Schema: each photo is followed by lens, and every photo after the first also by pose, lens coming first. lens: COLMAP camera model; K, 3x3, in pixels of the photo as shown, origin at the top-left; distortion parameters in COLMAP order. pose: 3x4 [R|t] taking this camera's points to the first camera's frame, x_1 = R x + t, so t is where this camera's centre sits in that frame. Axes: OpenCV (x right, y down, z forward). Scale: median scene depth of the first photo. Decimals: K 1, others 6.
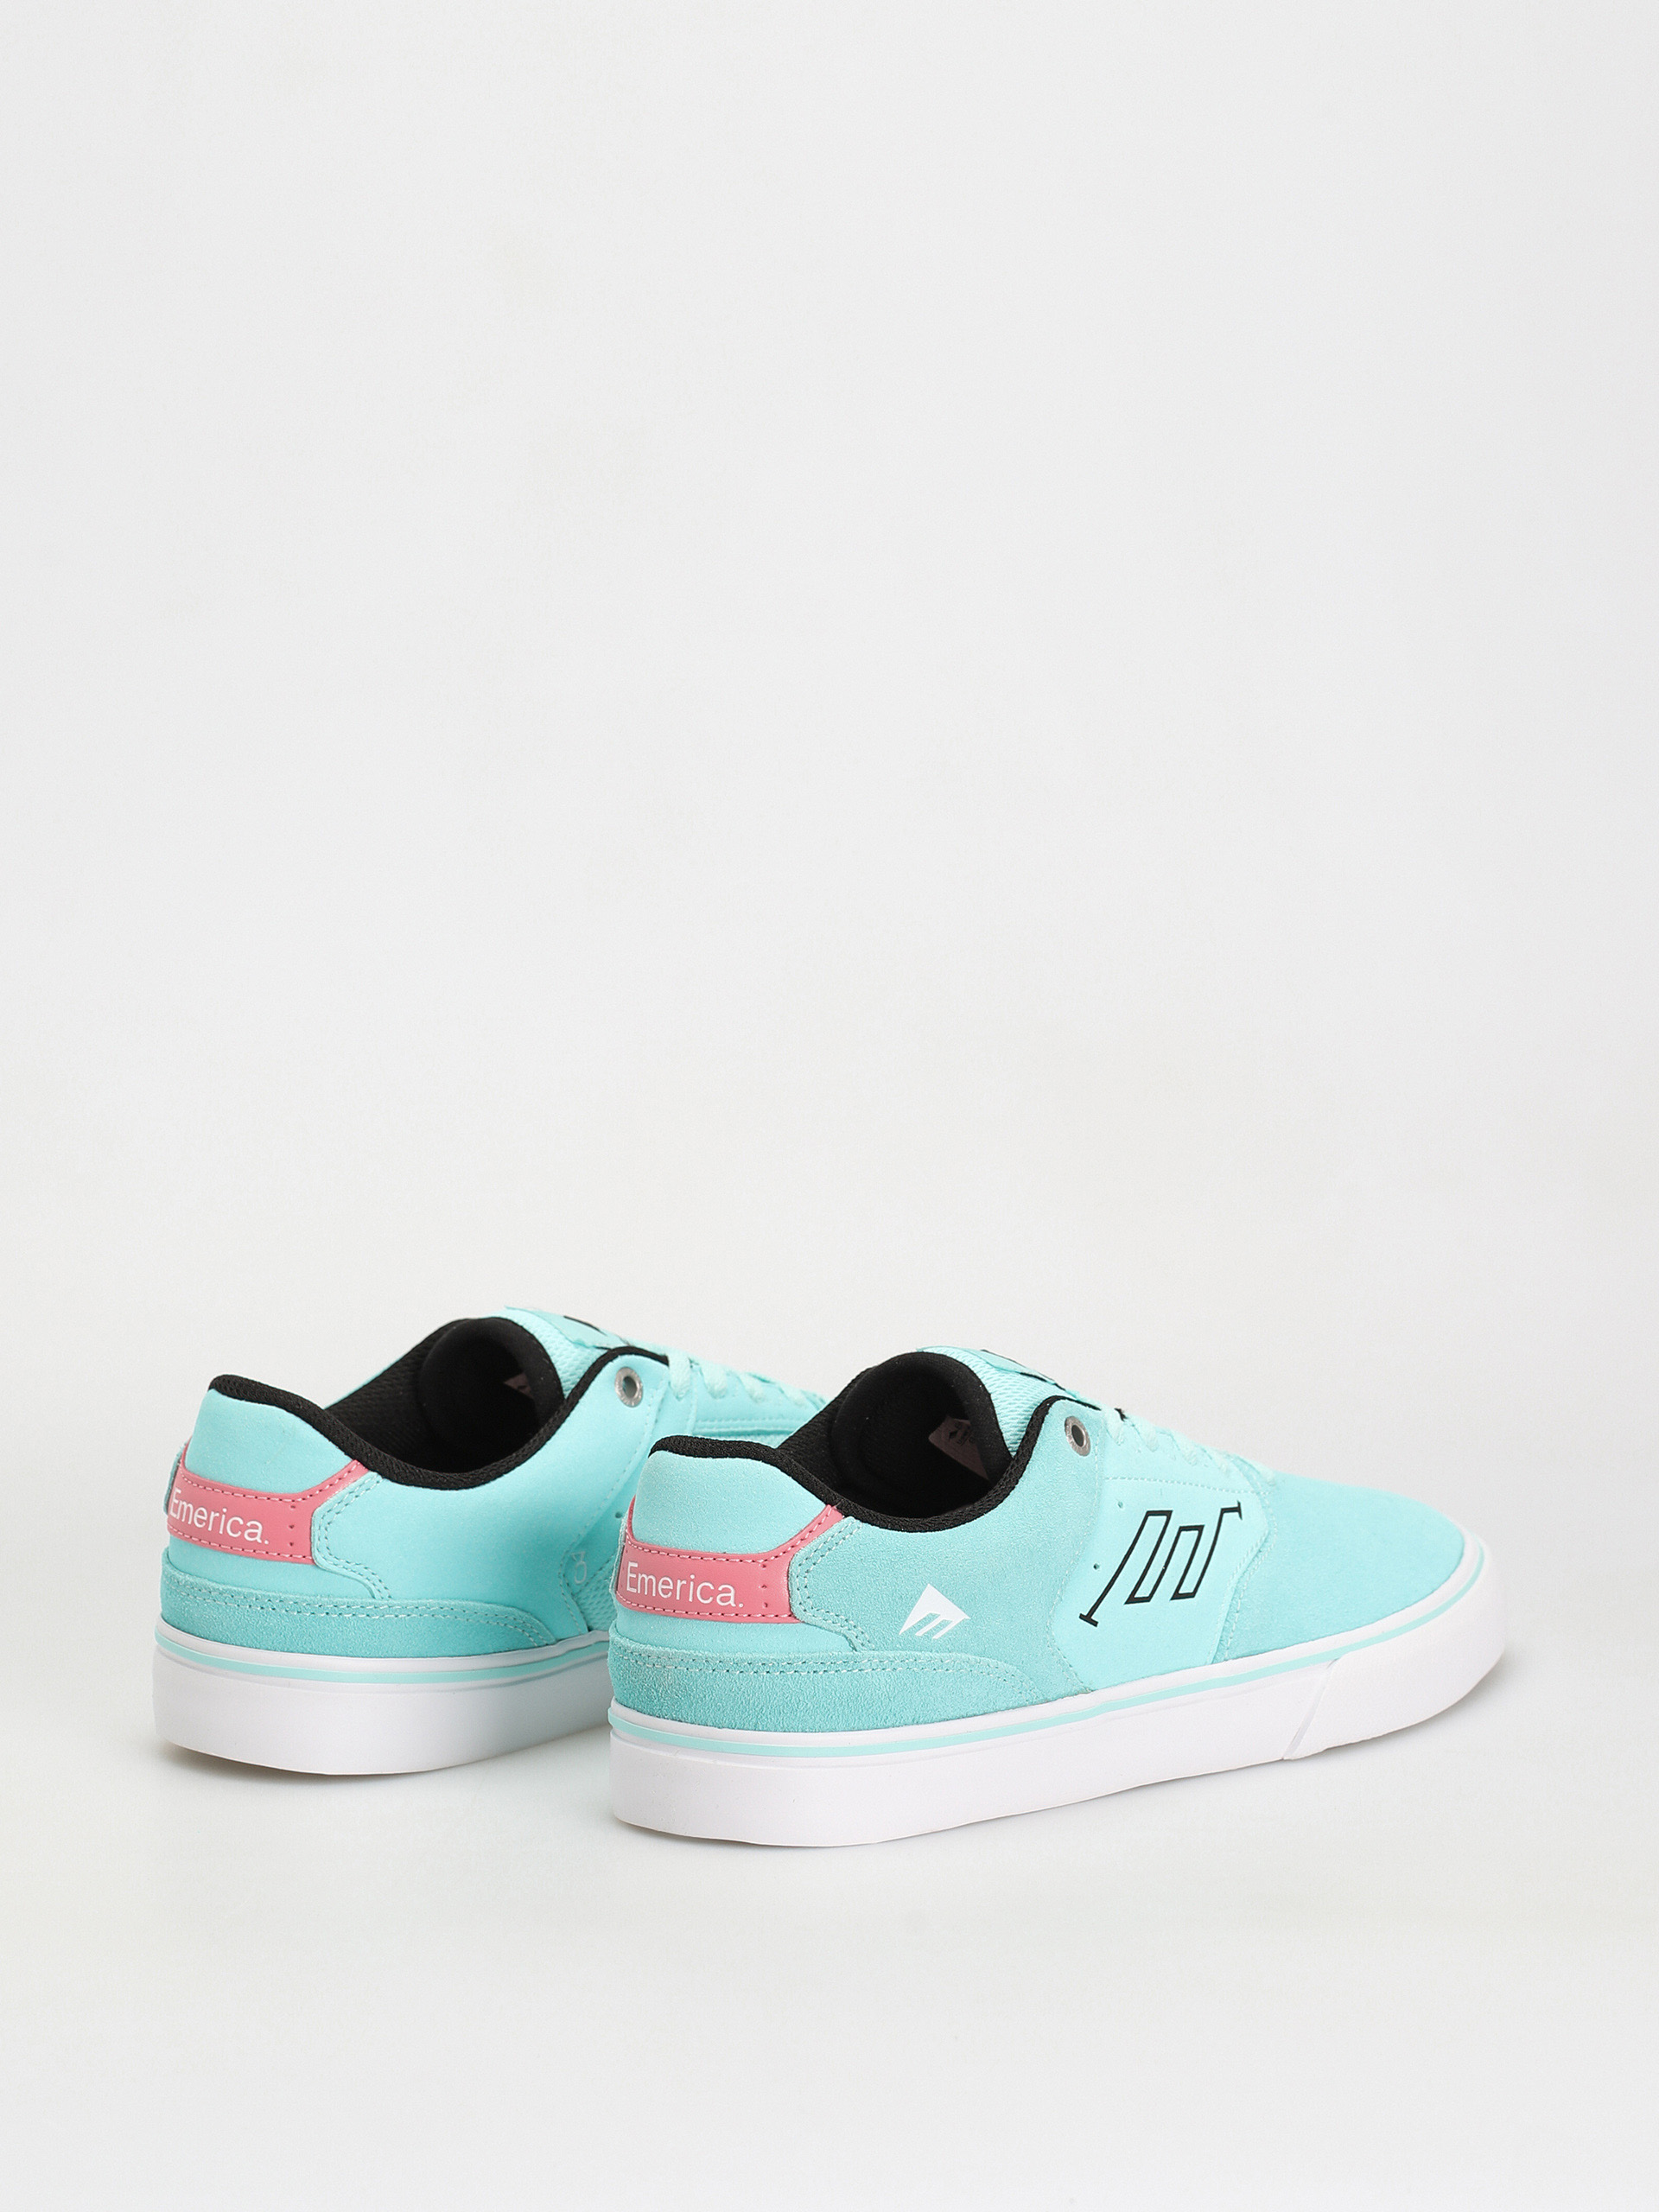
lens RADIAL K [[6978.8, 0, 829.5], [0, 6978.8, 1106.0], [0, 0, 1]] dist [-0.411690, 0.577873]
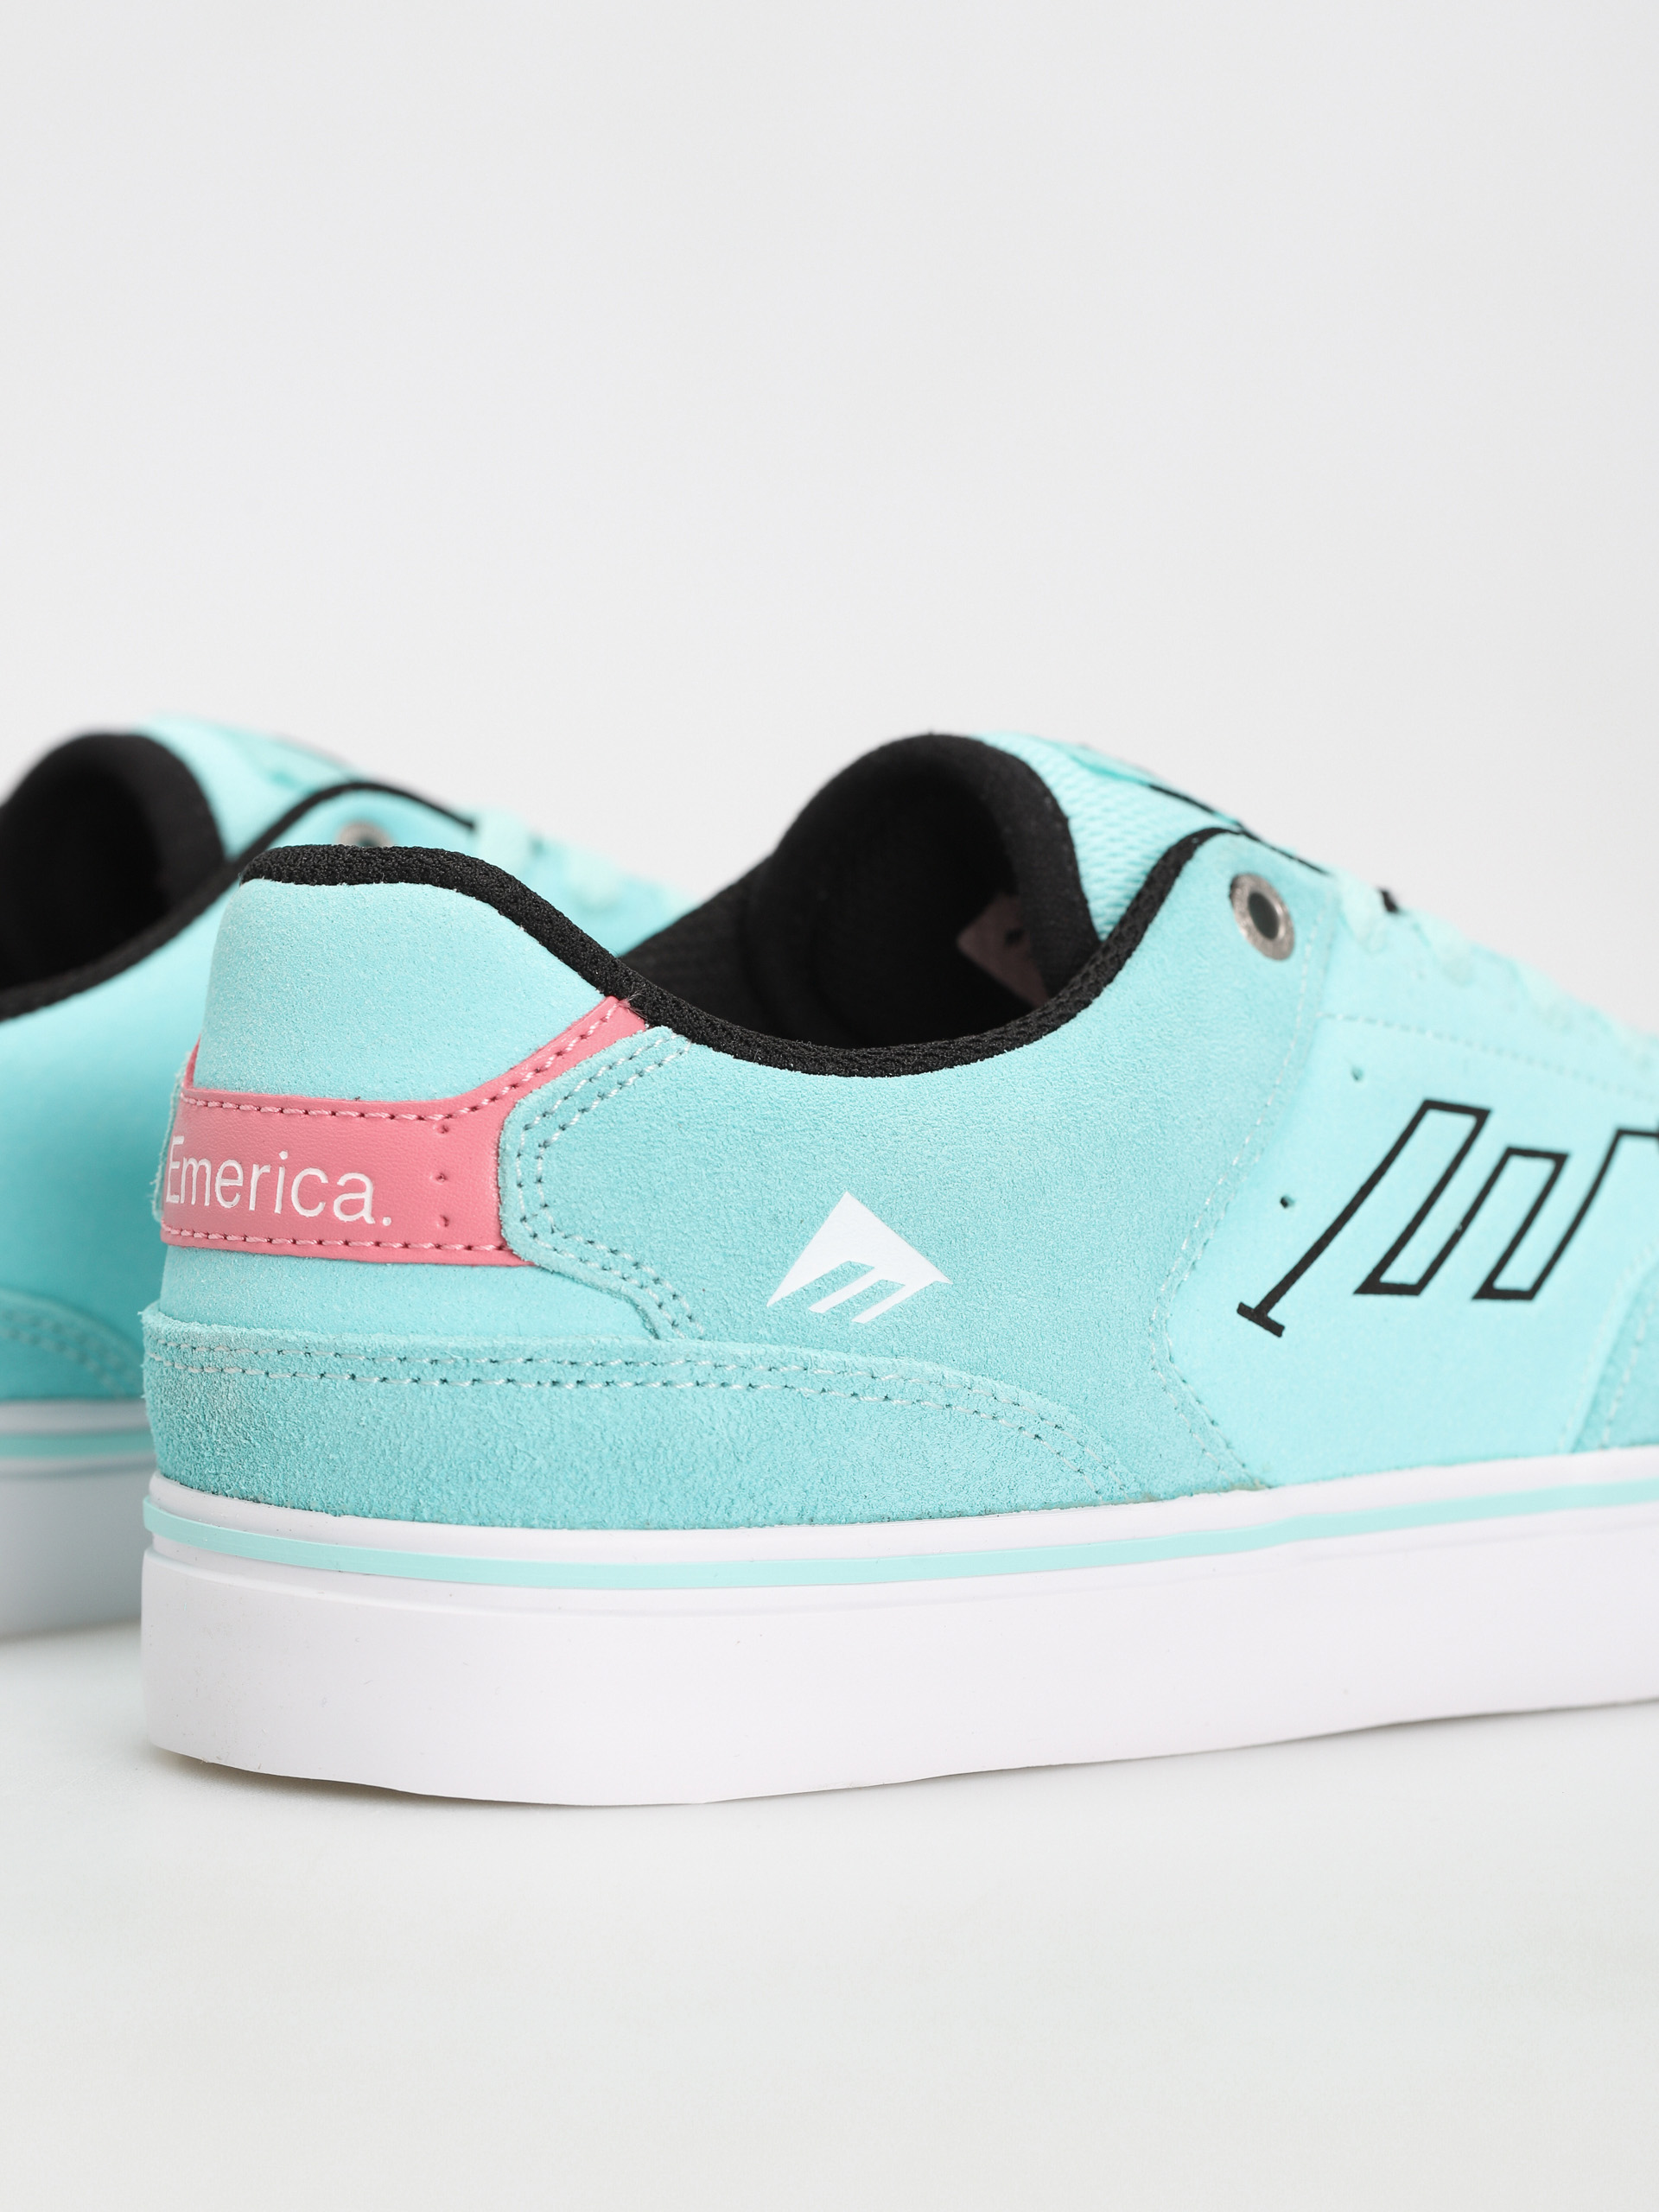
lens RADIAL K [[6978.8, 0, 829.5], [0, 6978.8, 1106.0], [0, 0, 1]] dist [-0.411690, 0.577873]
pose [[0.991245, 0.016789, -0.130963, 0.068544], [-0.022543, 0.998839, -0.042573, 0.081371], [0.130096, 0.045152, 0.990473, 0.579262]]
